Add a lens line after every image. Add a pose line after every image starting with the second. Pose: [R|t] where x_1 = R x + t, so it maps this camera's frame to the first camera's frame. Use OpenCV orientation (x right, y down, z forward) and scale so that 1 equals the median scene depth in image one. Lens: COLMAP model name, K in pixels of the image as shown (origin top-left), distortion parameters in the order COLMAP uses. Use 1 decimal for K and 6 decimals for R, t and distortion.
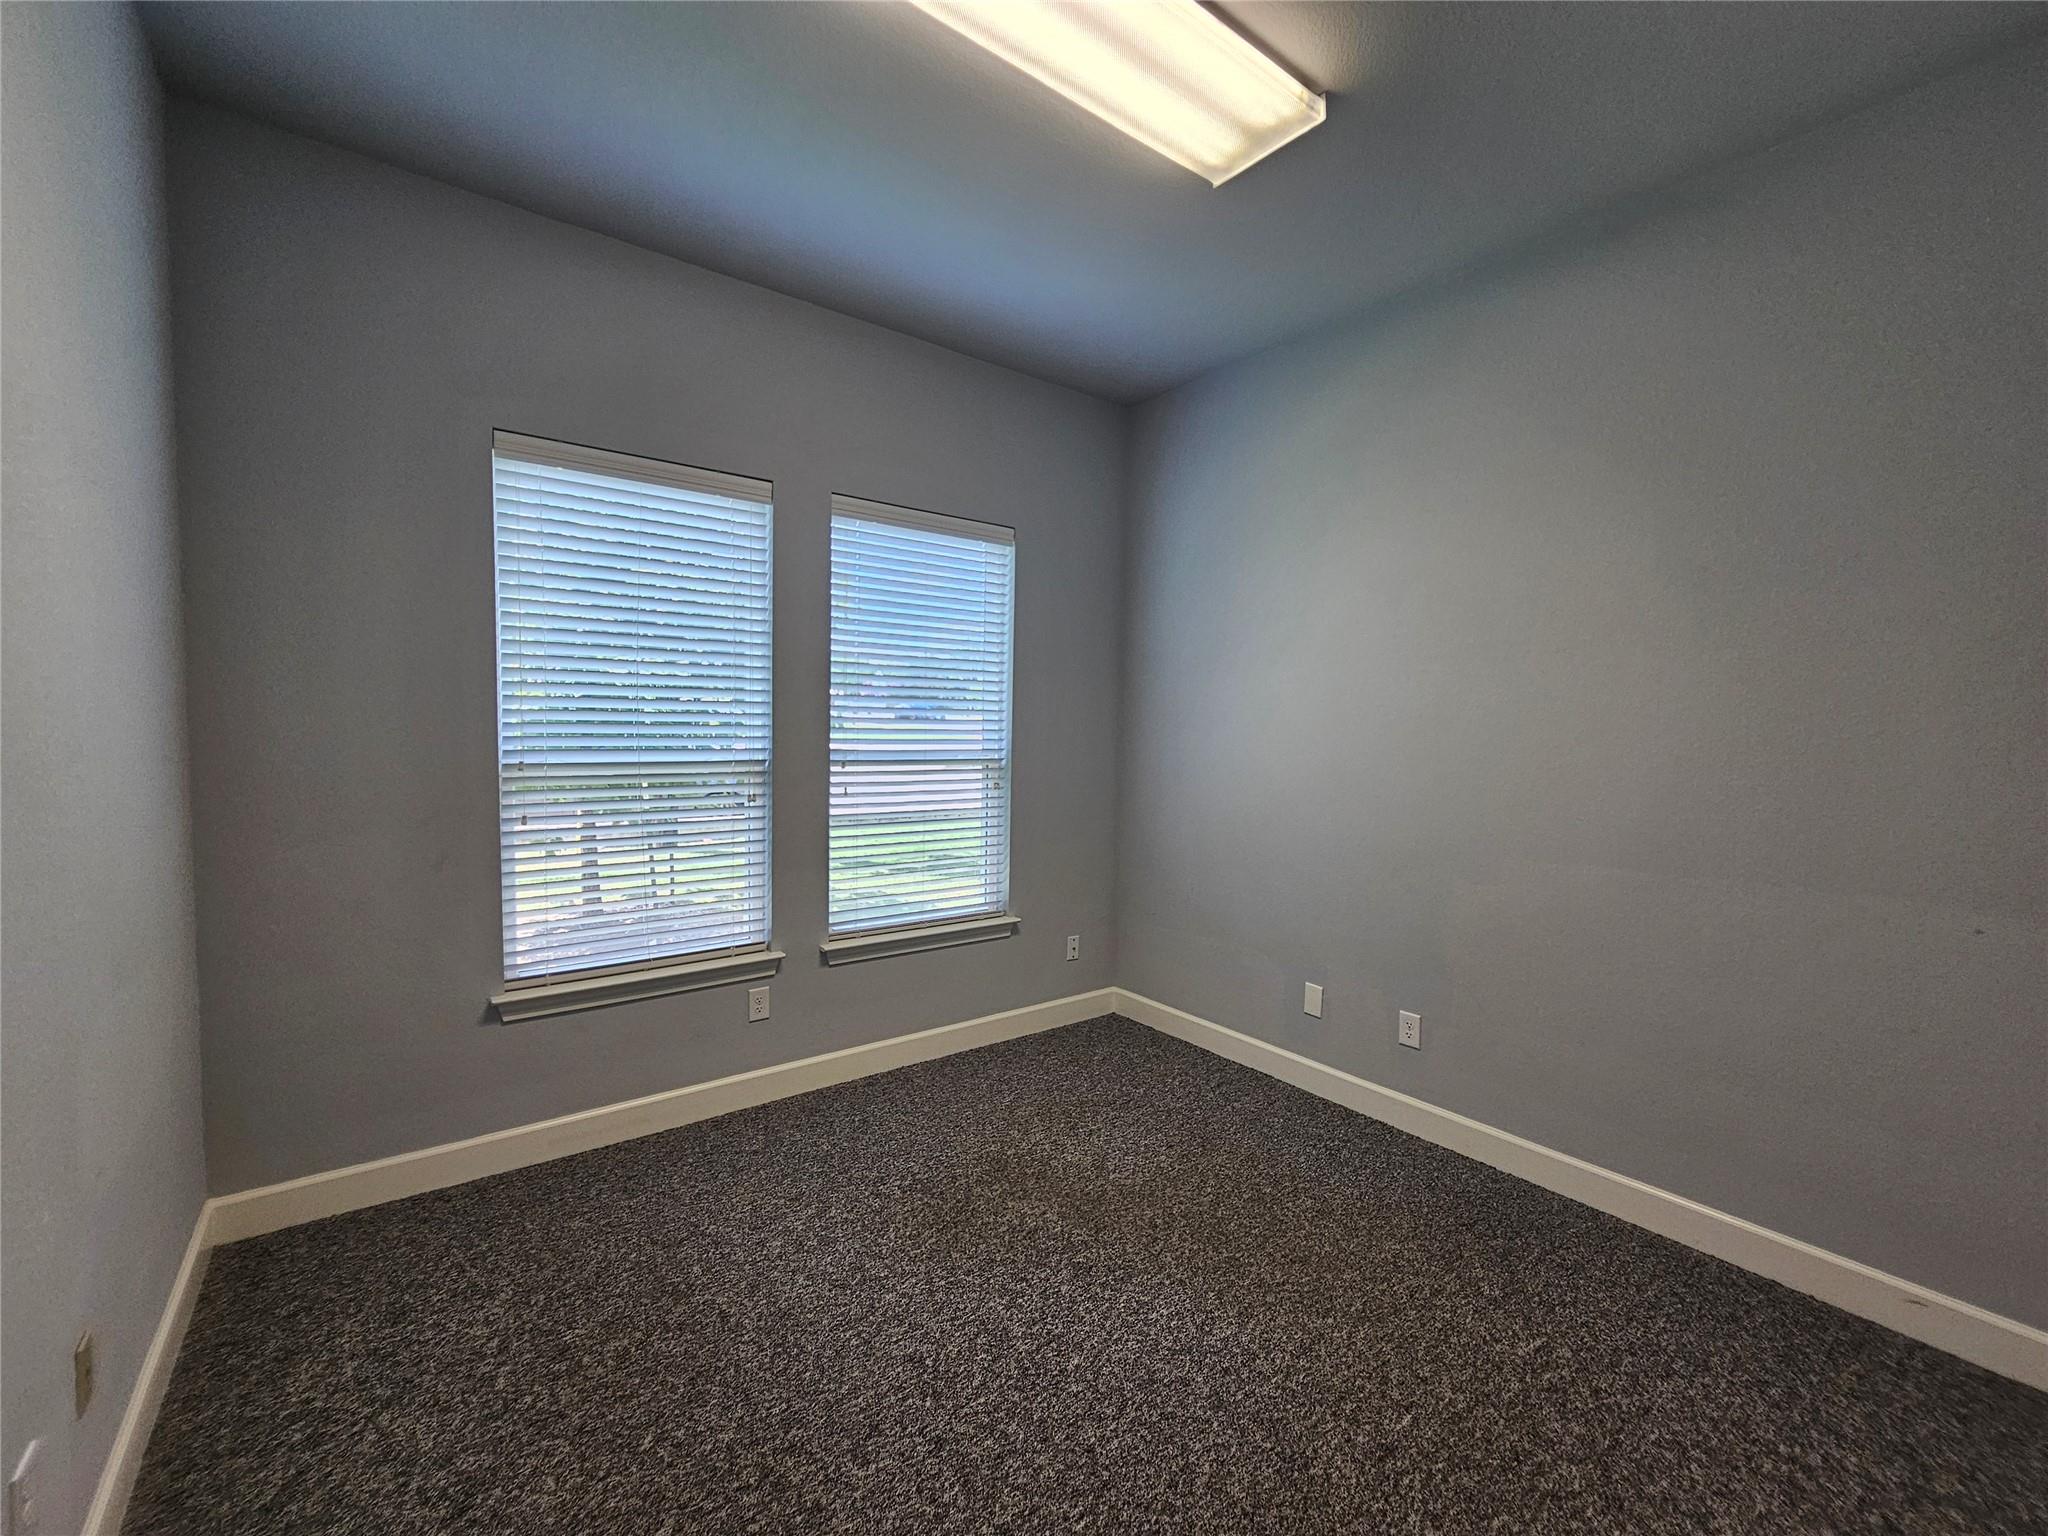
lens RADIAL K [[844.2, 0, 1034.7], [0, 844.2, 770.6], [0, 0, 1]] dist [0.000396, 0.000307]
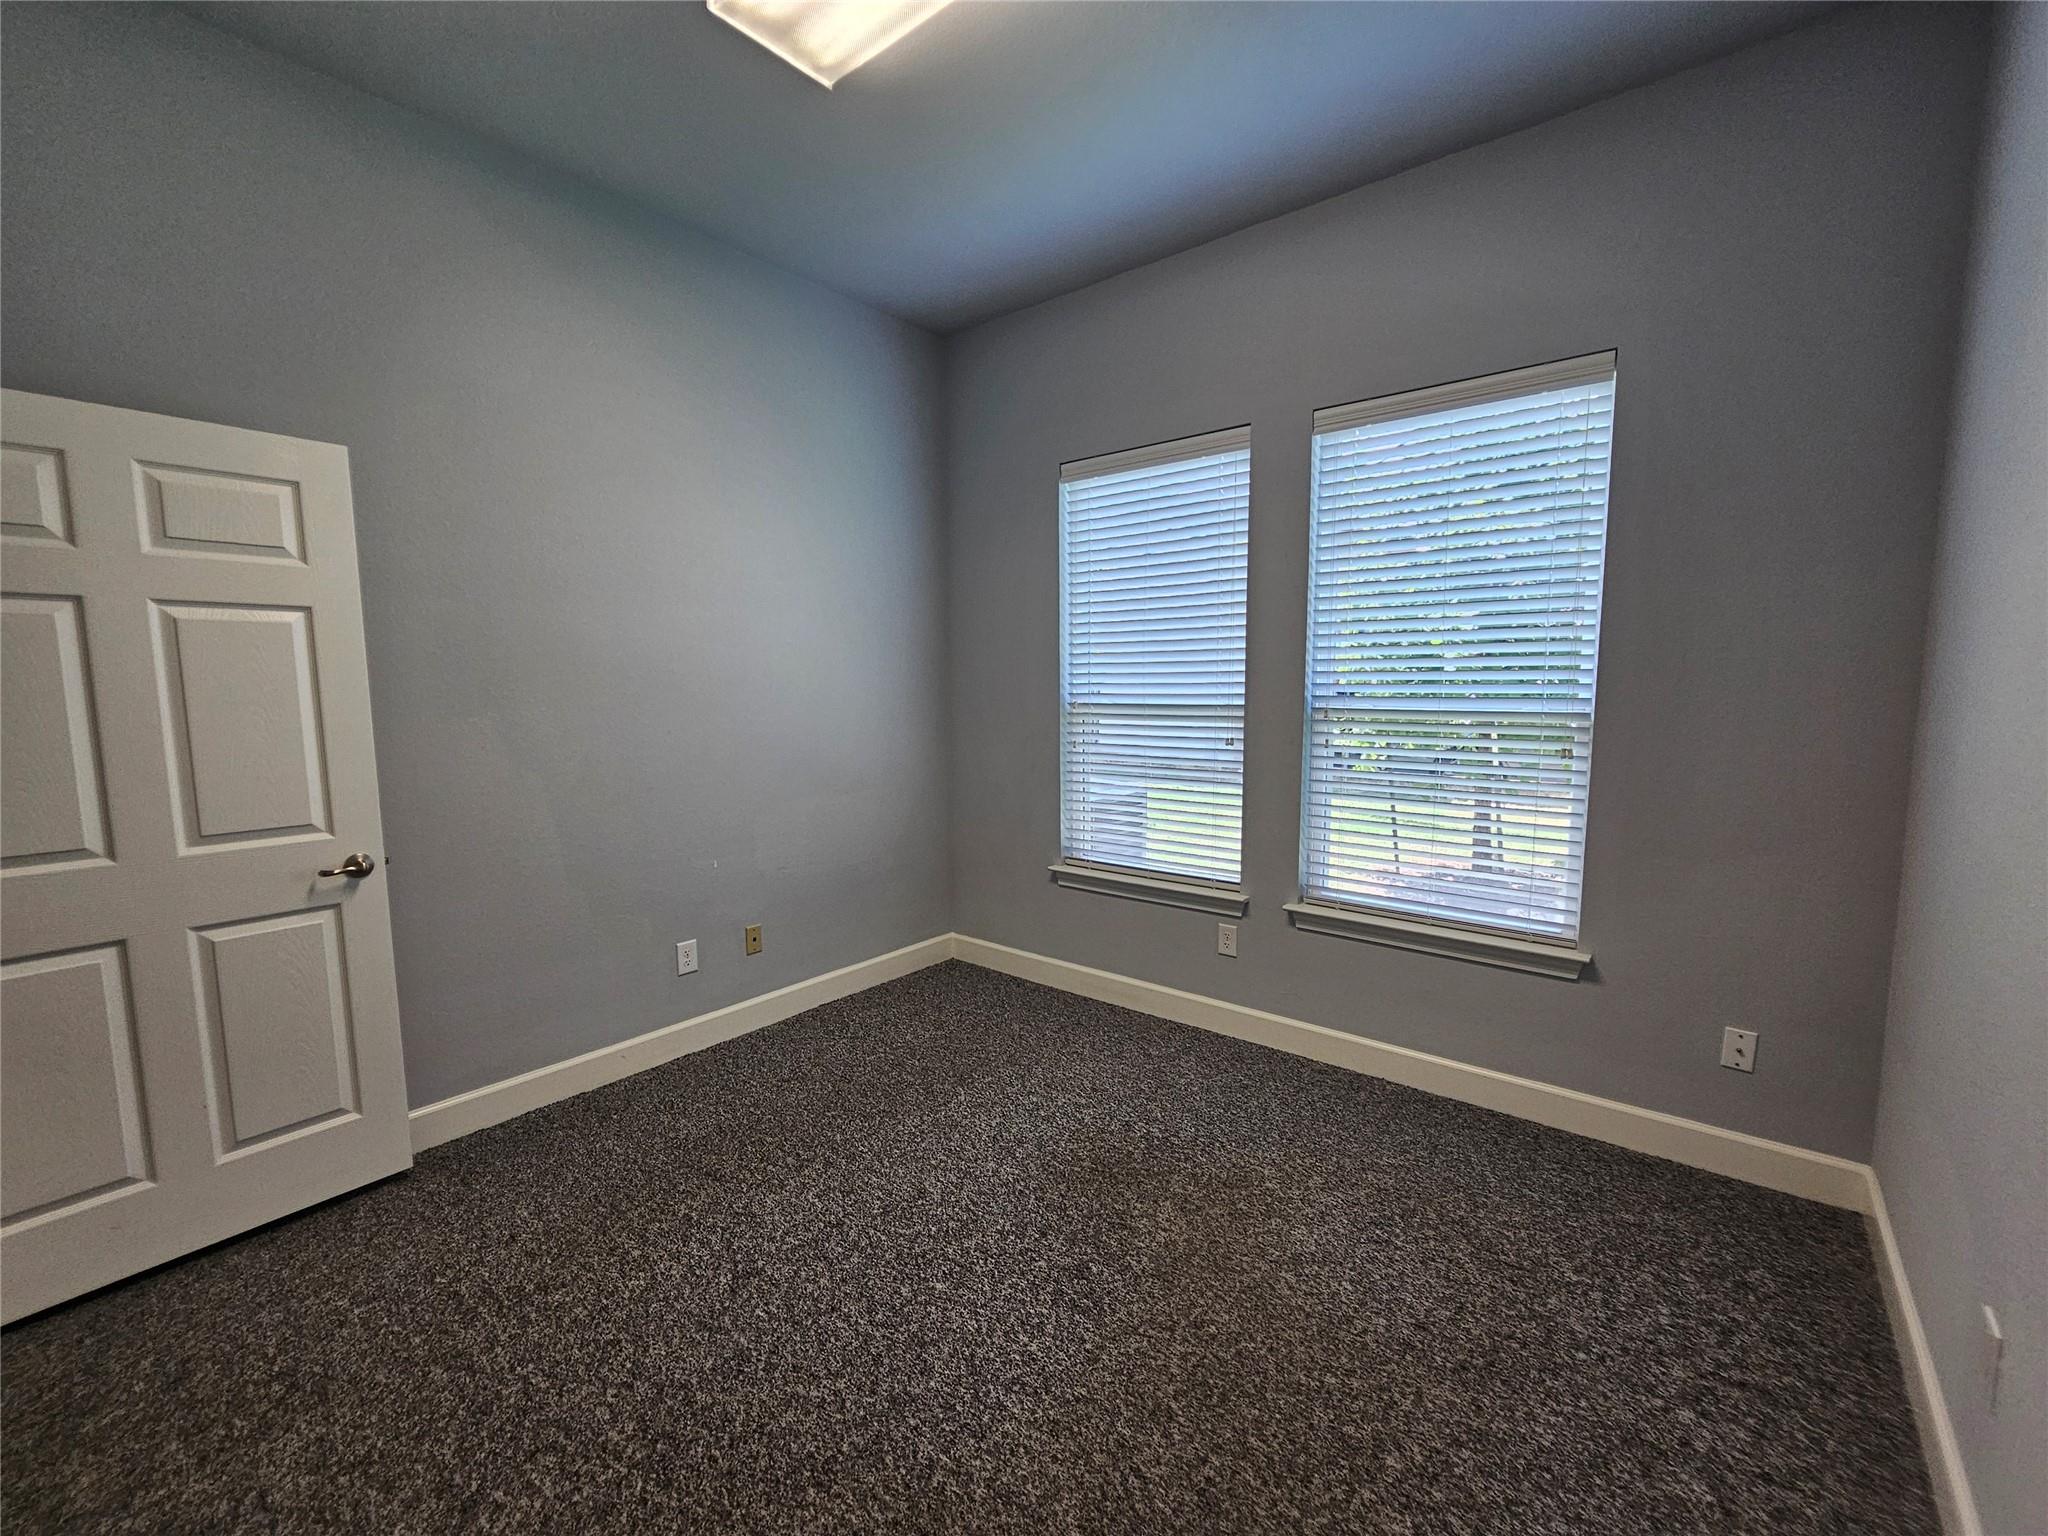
lens RADIAL K [[844.2, 0, 1034.7], [0, 844.2, 770.6], [0, 0, 1]] dist [0.000396, 0.000307]
pose [[0.239370, 0.088439, -0.966892, 0.619517], [-0.040864, 0.995878, 0.080974, -0.007132], [0.970068, 0.020128, 0.241998, 0.521698]]
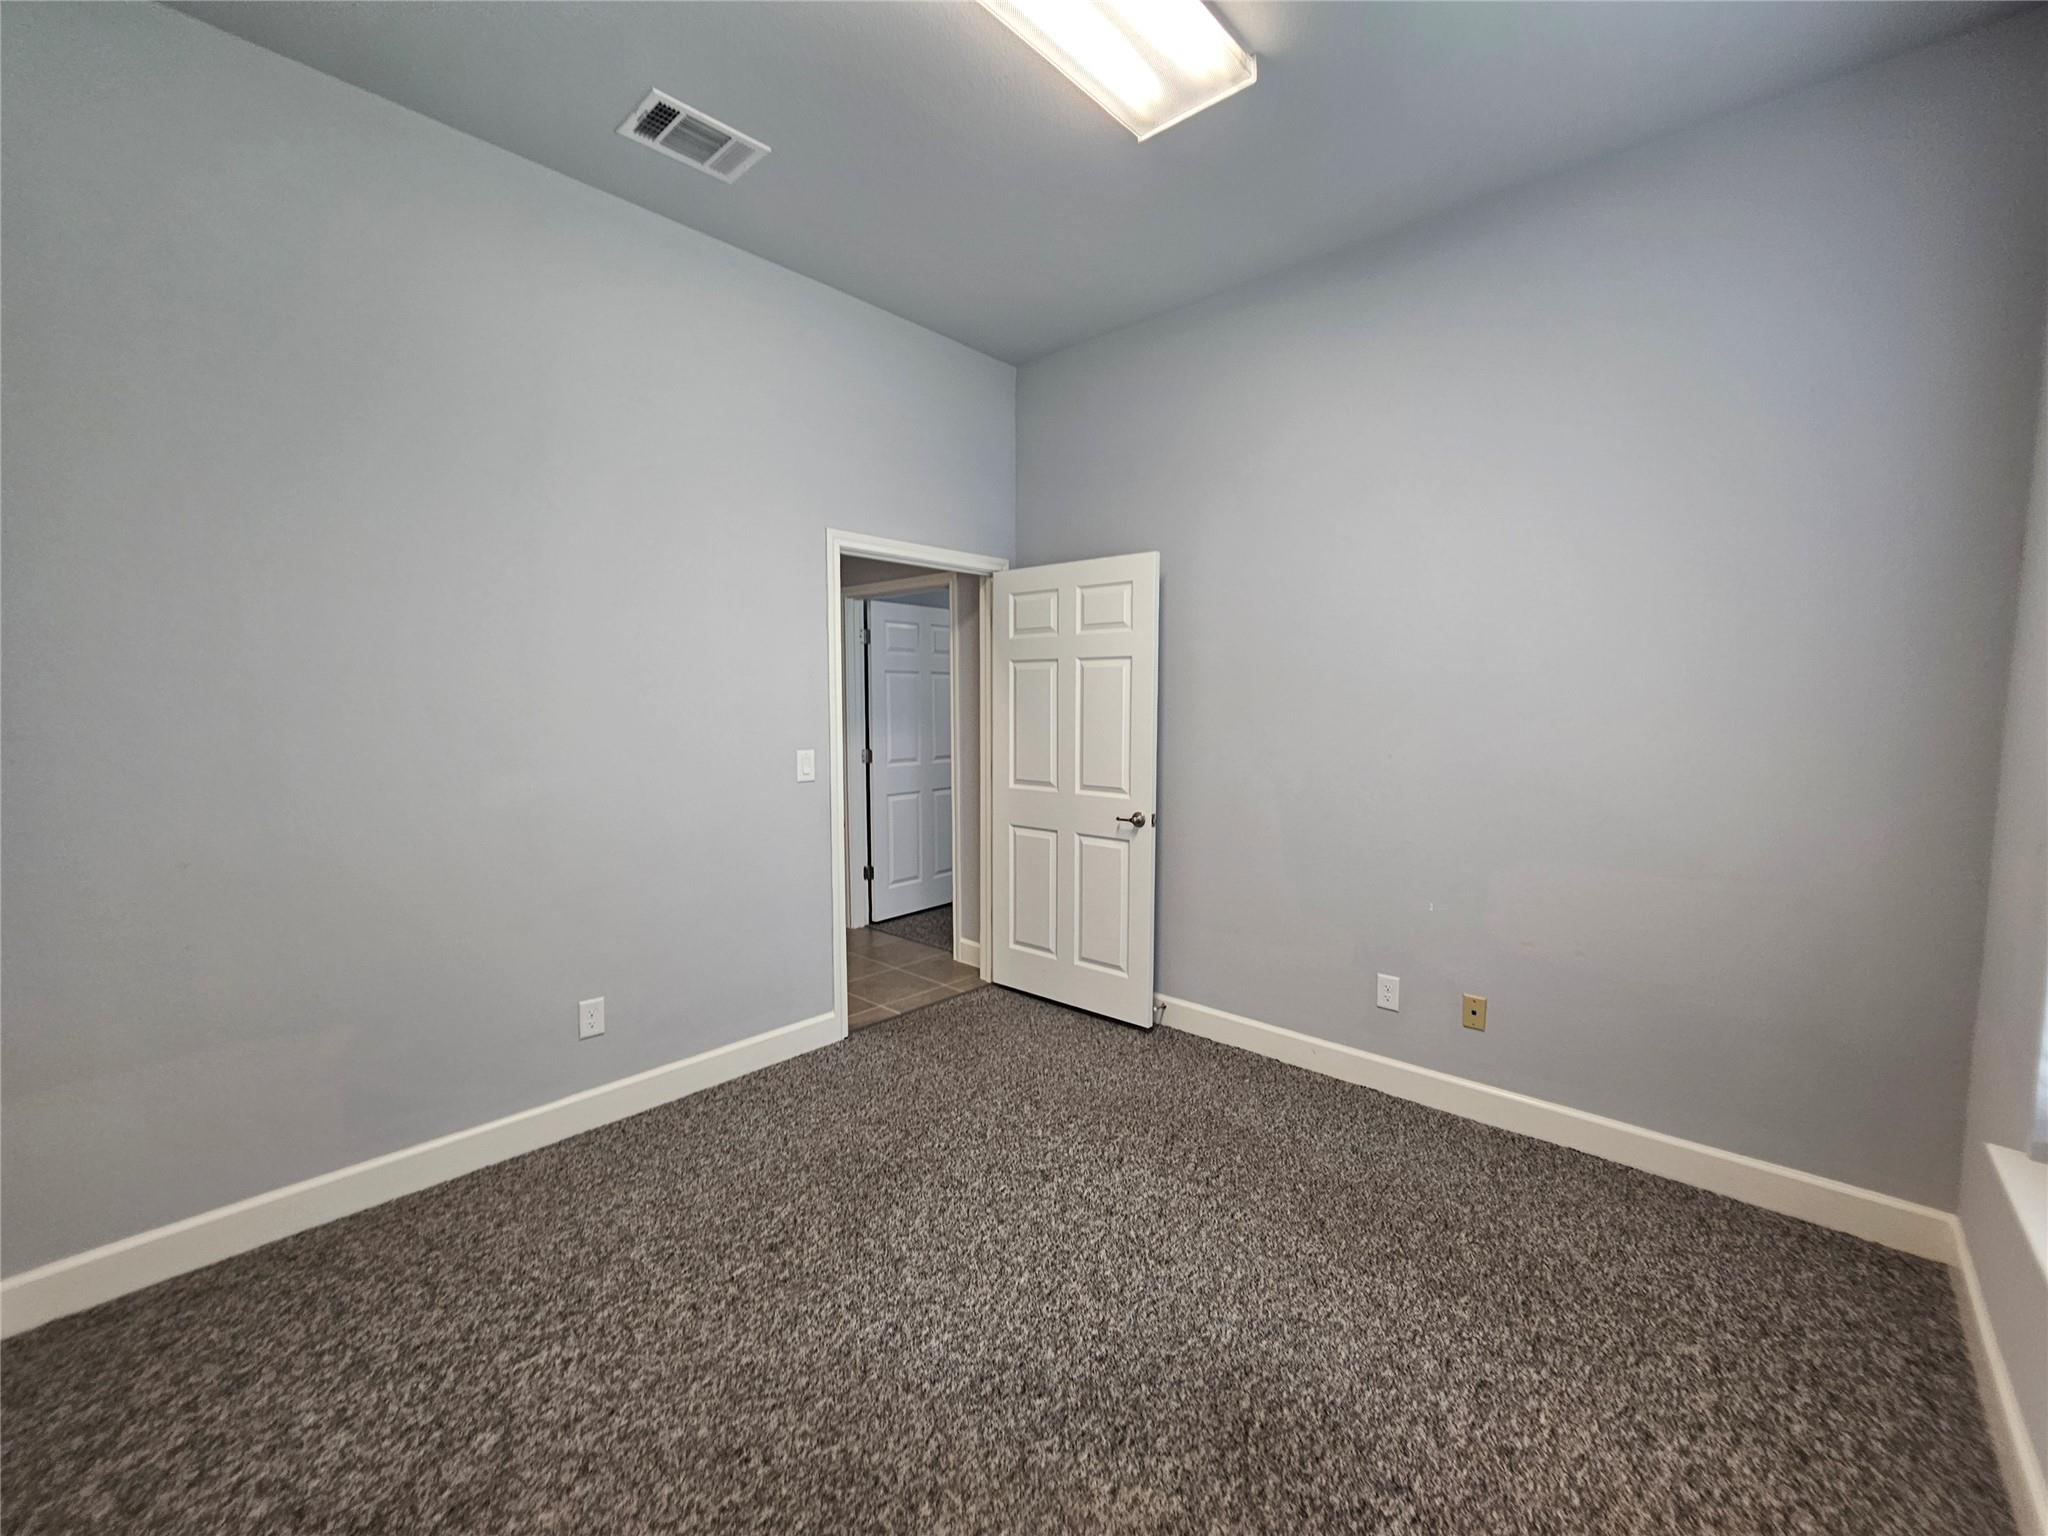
lens RADIAL K [[864.9, 0, 1040.9], [0, 864.9, 775.7], [0, 0, 1]] dist [0.001887, 0.000028]
pose [[-0.981066, -0.002785, -0.193652, 0.147751], [-0.029658, 0.990263, 0.136012, -0.054627], [0.191388, 0.139180, -0.971596, 1.218380]]
